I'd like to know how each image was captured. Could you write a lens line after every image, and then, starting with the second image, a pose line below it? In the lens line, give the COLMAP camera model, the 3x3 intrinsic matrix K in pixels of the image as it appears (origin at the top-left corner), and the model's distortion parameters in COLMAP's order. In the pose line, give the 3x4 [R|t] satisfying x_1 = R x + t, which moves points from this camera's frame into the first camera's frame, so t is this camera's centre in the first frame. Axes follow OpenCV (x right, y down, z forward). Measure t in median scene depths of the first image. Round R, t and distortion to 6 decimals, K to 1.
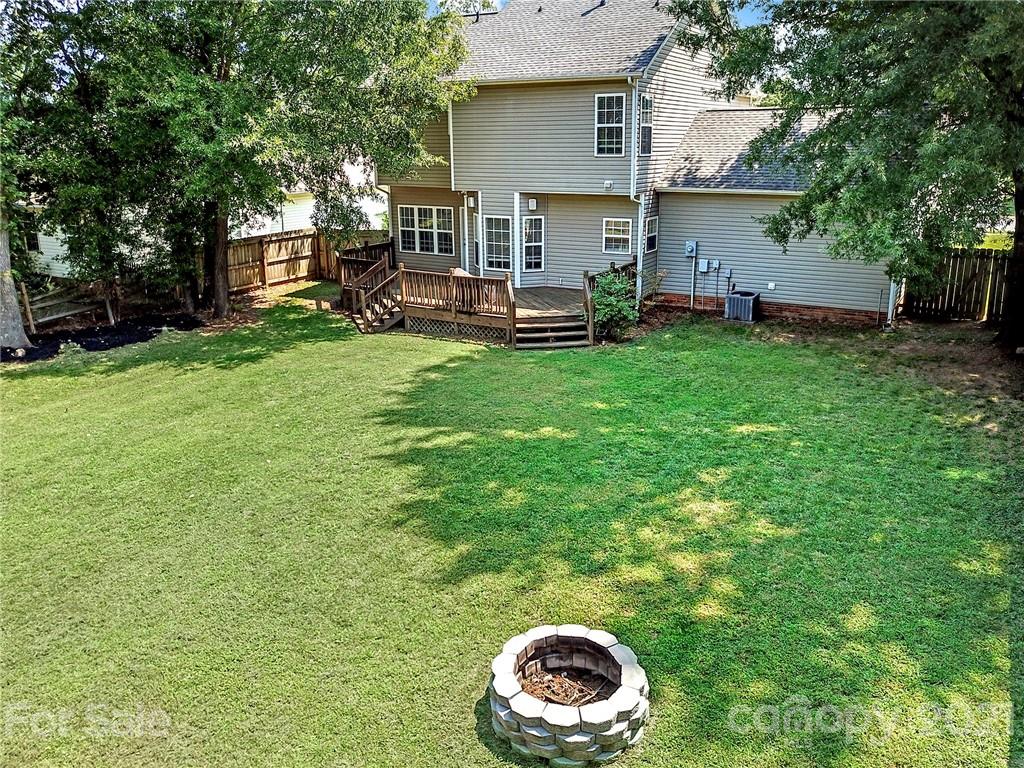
lens RADIAL K [[829.8, 0, 505.6], [0, 829.8, 359.2], [0, 0, 1]] dist [-0.006952, 0.008468]
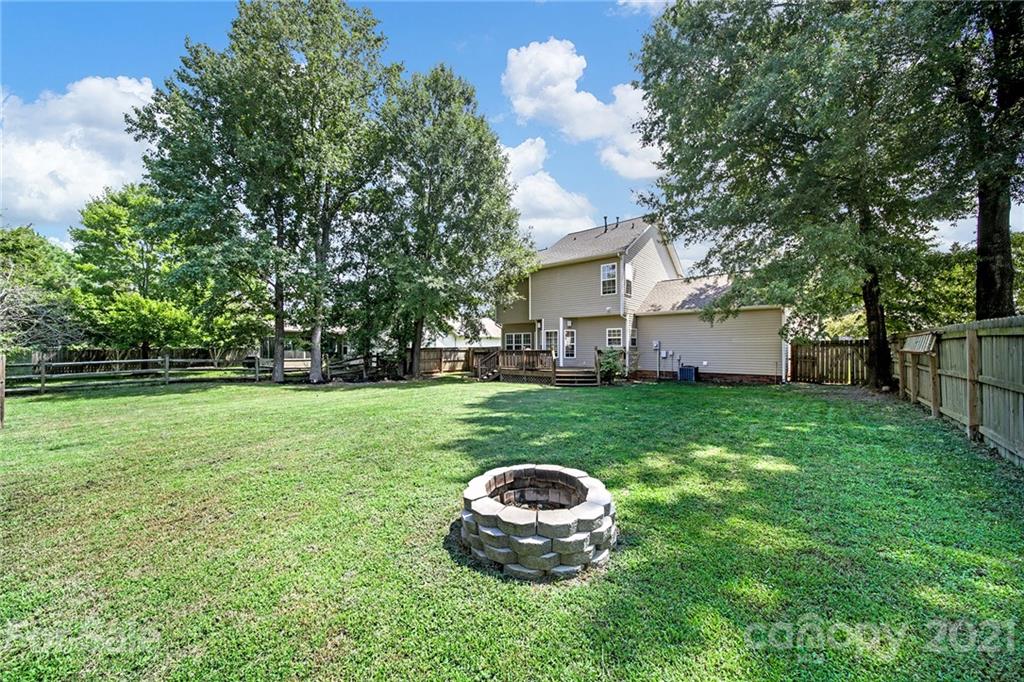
lens RADIAL K [[373.4, 0, 500.2], [0, 373.4, 344.0], [0, 0, 1]] dist [-0.001613, -0.000017]
pose [[0.982744, 0.014245, -0.184423, 0.038755], [-0.062734, 0.963605, -0.259864, 0.109233], [0.174009, 0.266949, 0.947871, 0.164837]]
